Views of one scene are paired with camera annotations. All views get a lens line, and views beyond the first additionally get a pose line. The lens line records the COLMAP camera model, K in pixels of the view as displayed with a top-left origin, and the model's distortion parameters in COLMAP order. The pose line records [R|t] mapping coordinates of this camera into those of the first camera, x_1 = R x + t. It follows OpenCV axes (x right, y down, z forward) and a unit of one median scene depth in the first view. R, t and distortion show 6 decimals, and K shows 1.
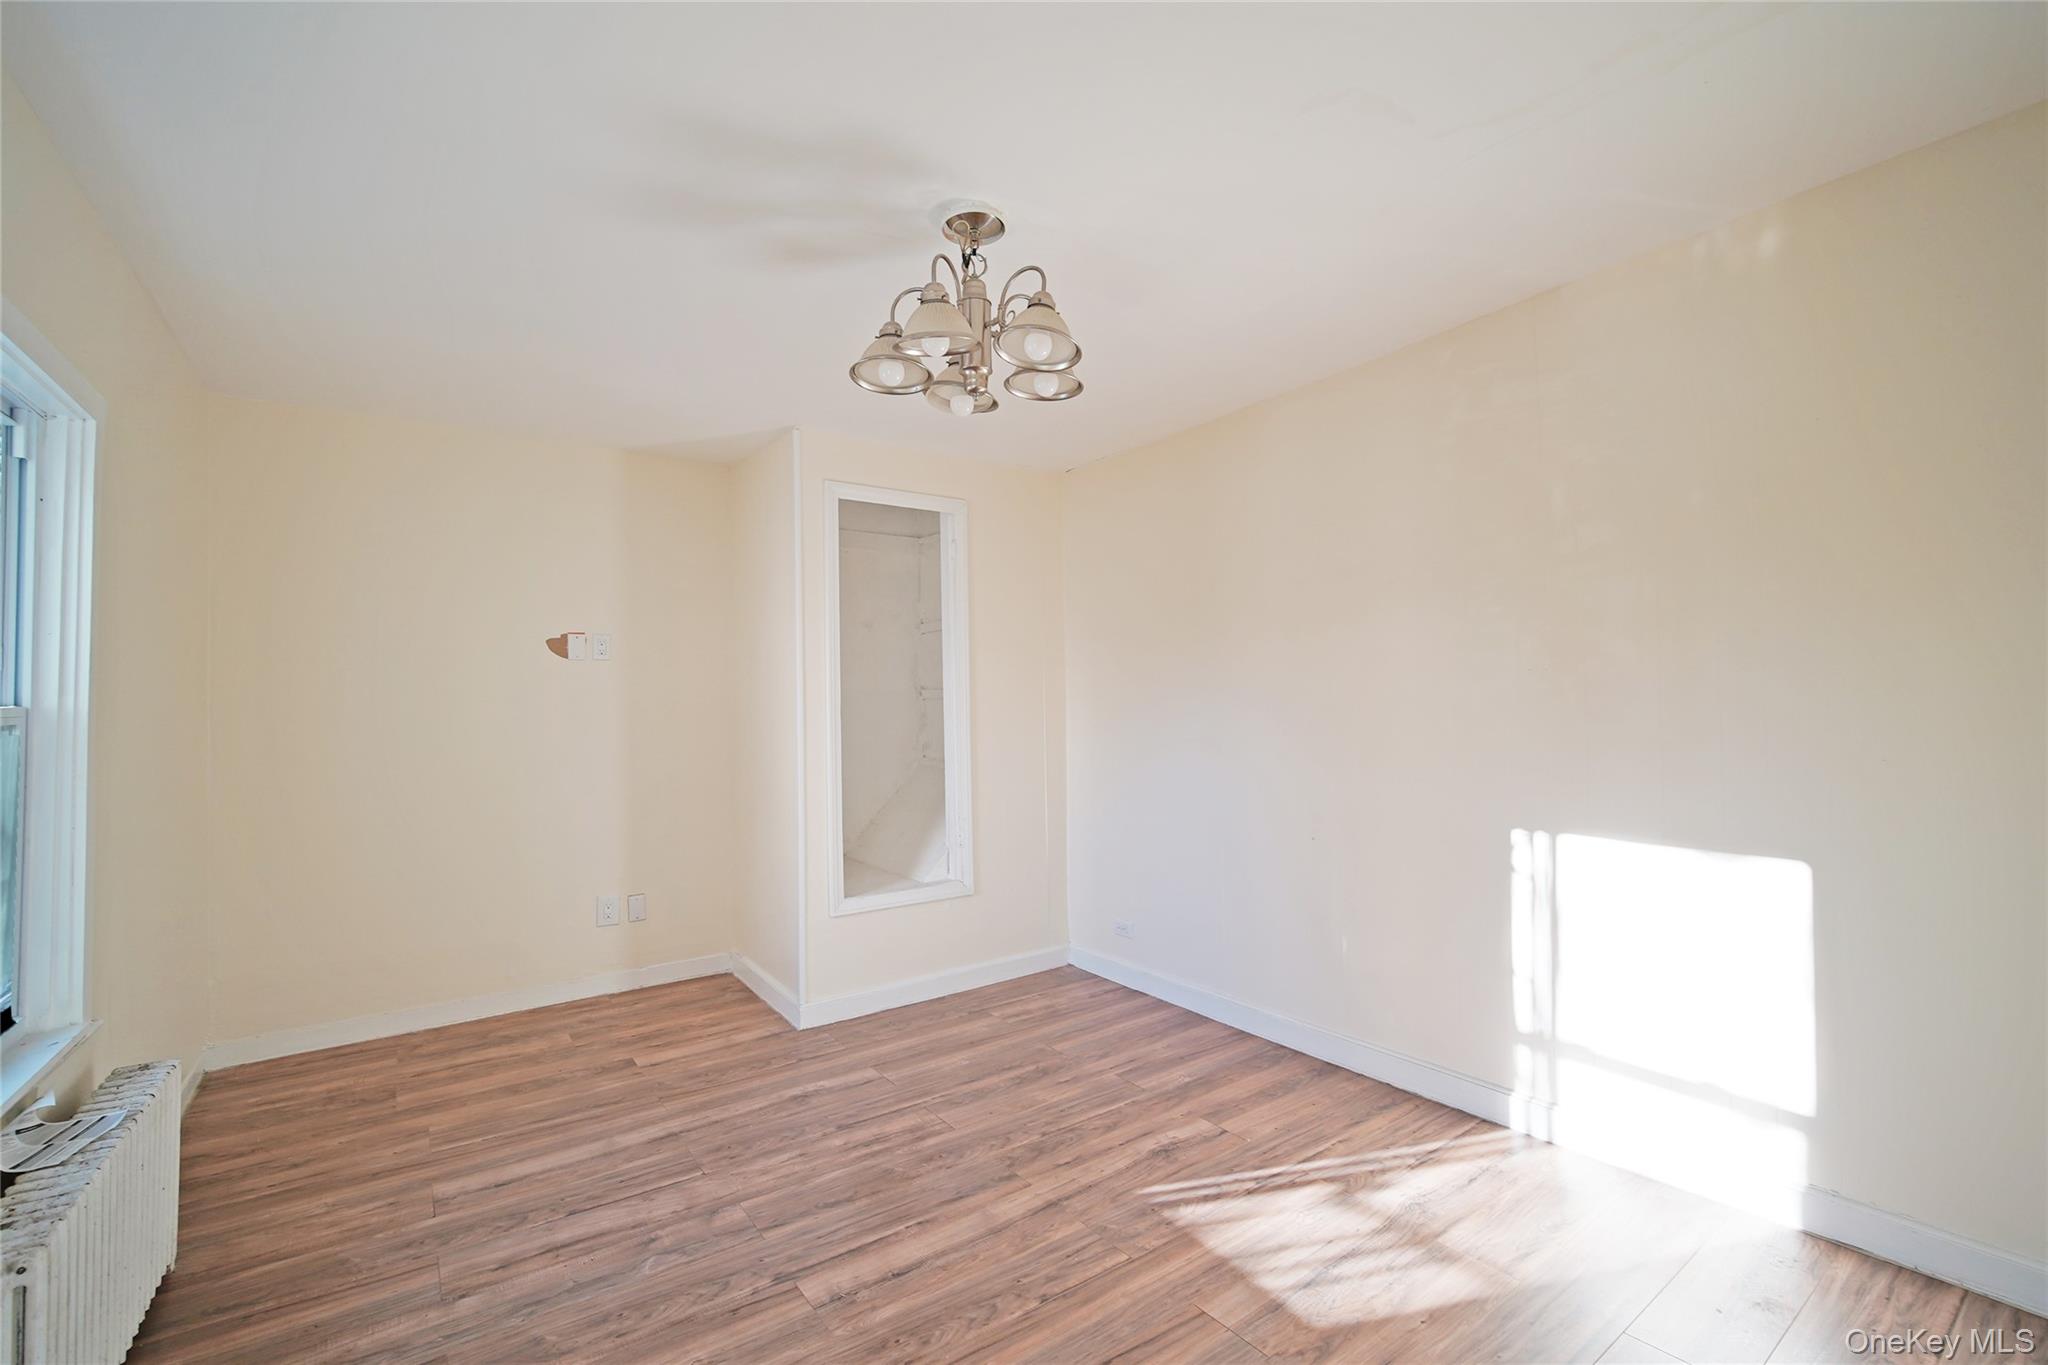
lens RADIAL K [[840.3, 0, 1024.0], [0, 840.3, 682.5], [0, 0, 1]] dist [0.000673, 0.000109]
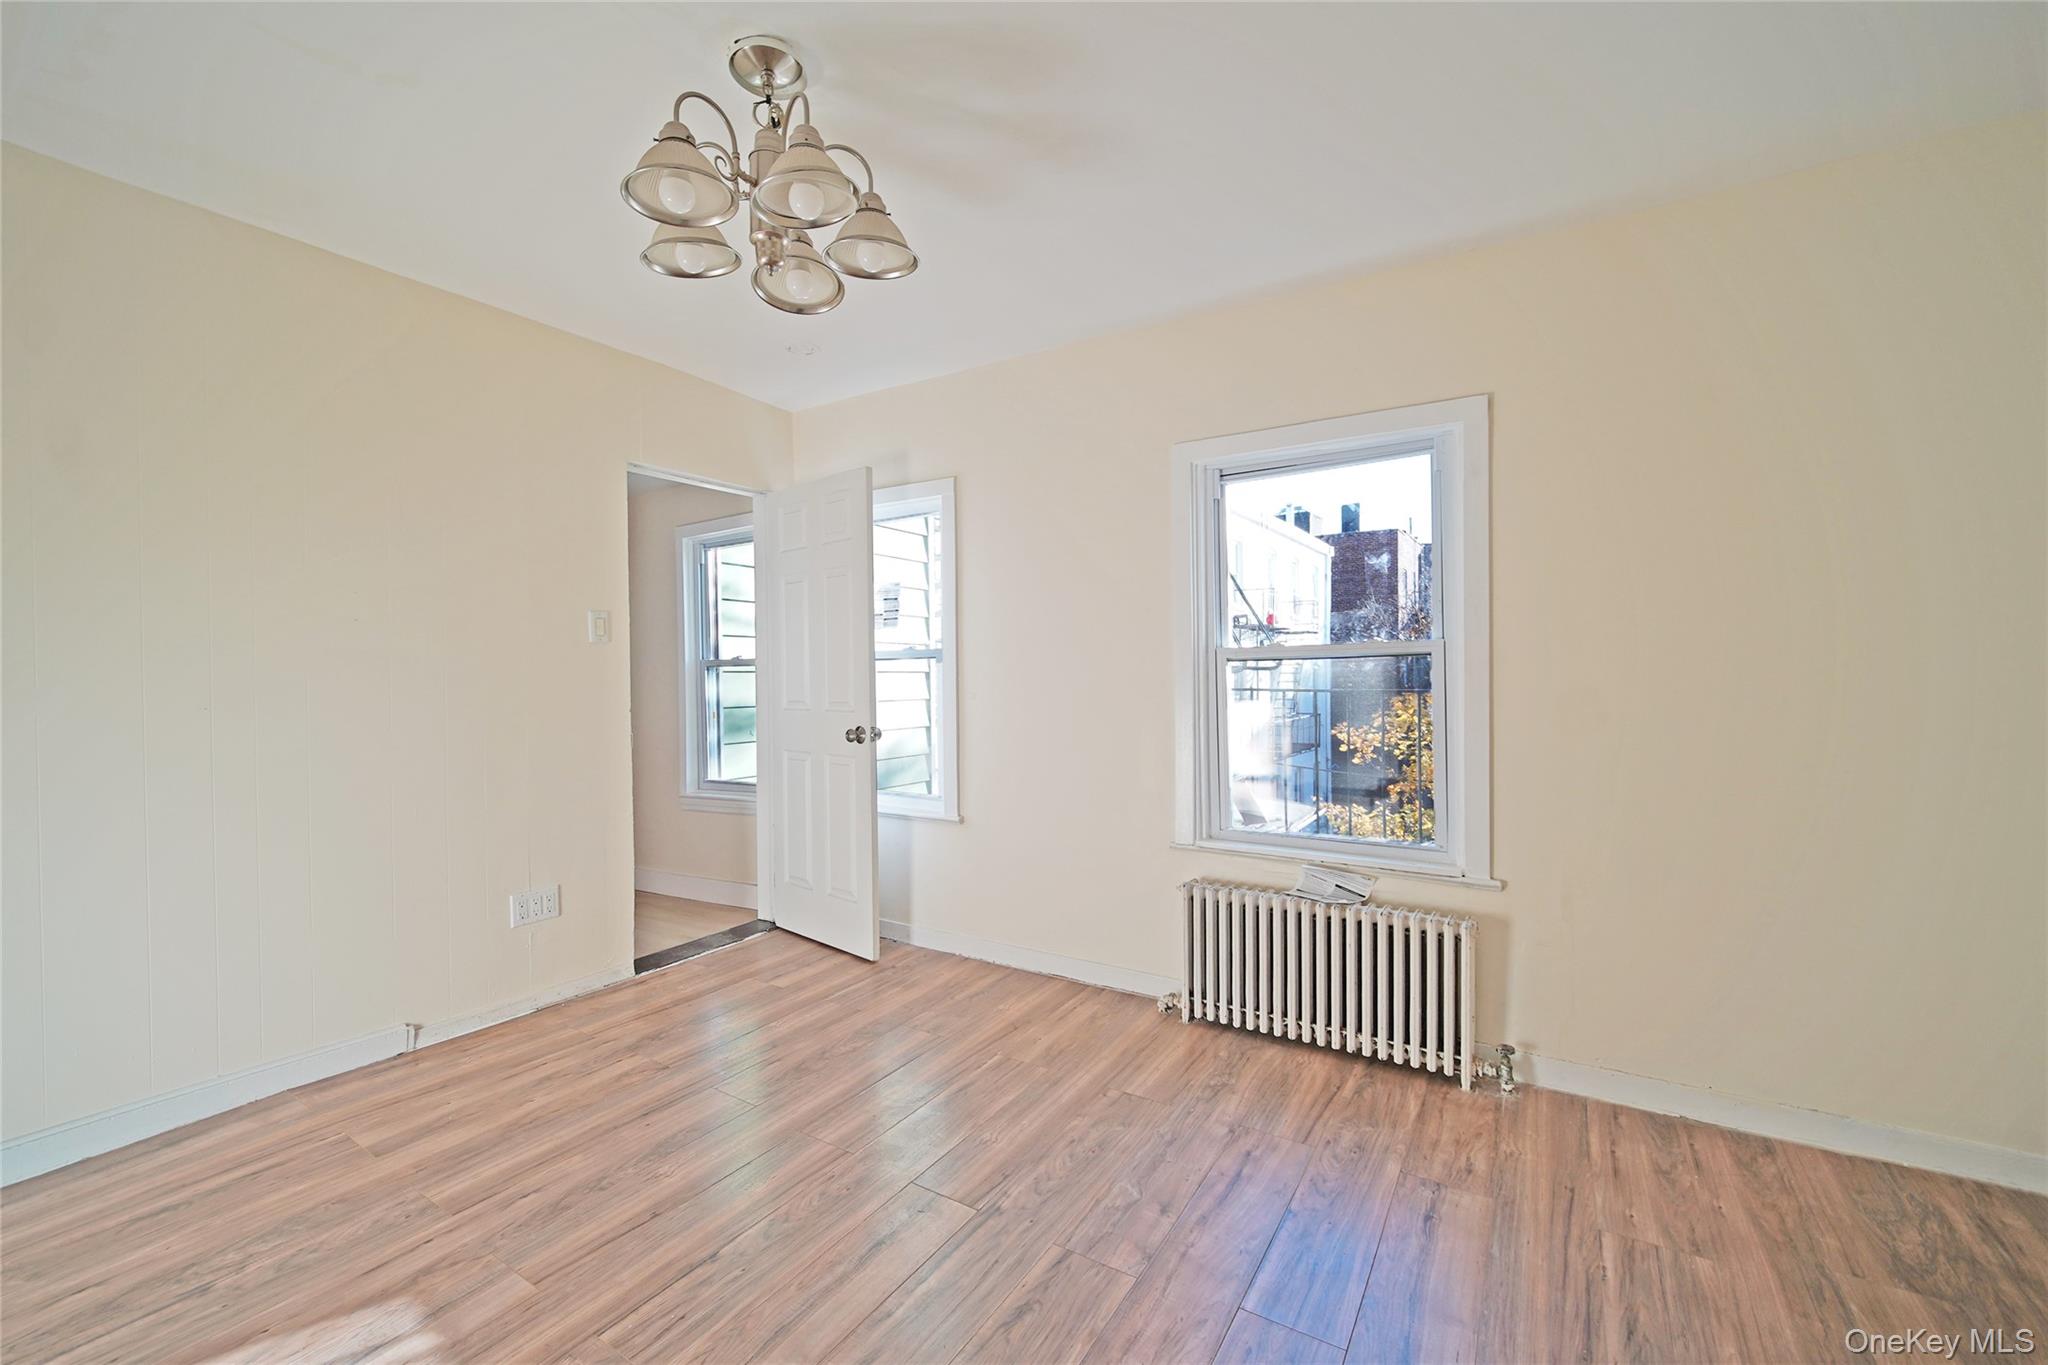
lens RADIAL K [[840.3, 0, 1024.0], [0, 840.3, 682.5], [0, 0, 1]] dist [0.000673, 0.000109]
pose [[-0.928169, 0.026633, -0.371205, 0.031515], [0.033050, 0.999394, -0.010934, 0.089389], [0.370689, -0.022417, -0.928487, 1.886297]]
